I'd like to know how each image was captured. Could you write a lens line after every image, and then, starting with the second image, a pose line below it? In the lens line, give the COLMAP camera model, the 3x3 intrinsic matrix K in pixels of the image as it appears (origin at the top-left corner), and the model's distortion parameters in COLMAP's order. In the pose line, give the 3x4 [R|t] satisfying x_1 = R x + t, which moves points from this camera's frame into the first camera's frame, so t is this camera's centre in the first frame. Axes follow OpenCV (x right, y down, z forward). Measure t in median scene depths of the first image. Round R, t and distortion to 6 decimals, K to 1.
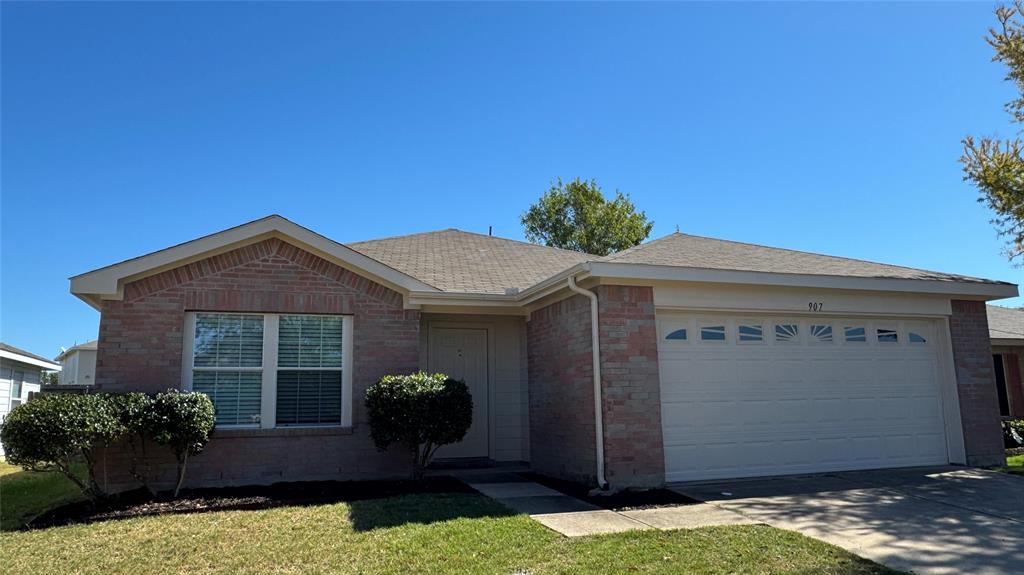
lens RADIAL K [[716.2, 0, 511.6], [0, 716.2, 288.7], [0, 0, 1]] dist [0.078512, -0.065945]
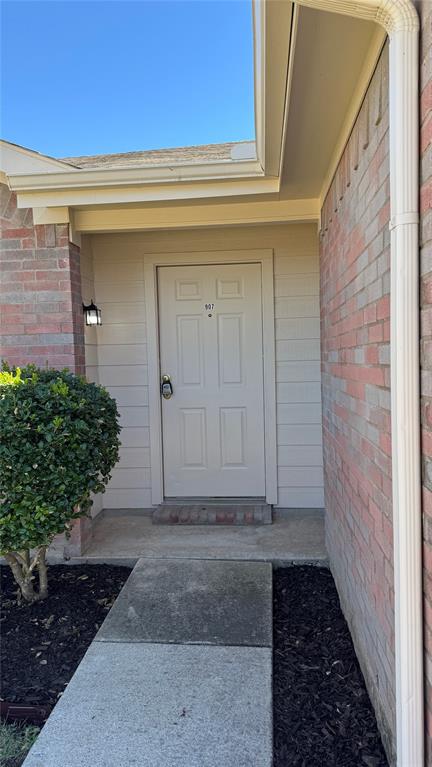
lens RADIAL K [[536.4, 0, 215.5], [0, 536.4, 383.5], [0, 0, 1]] dist [0.078512, -0.065945]
pose [[0.911341, 0.015341, -0.411365, 0.113027], [0.075289, 0.976238, 0.203203, 0.067380], [0.404708, -0.216158, 0.888531, 0.704178]]
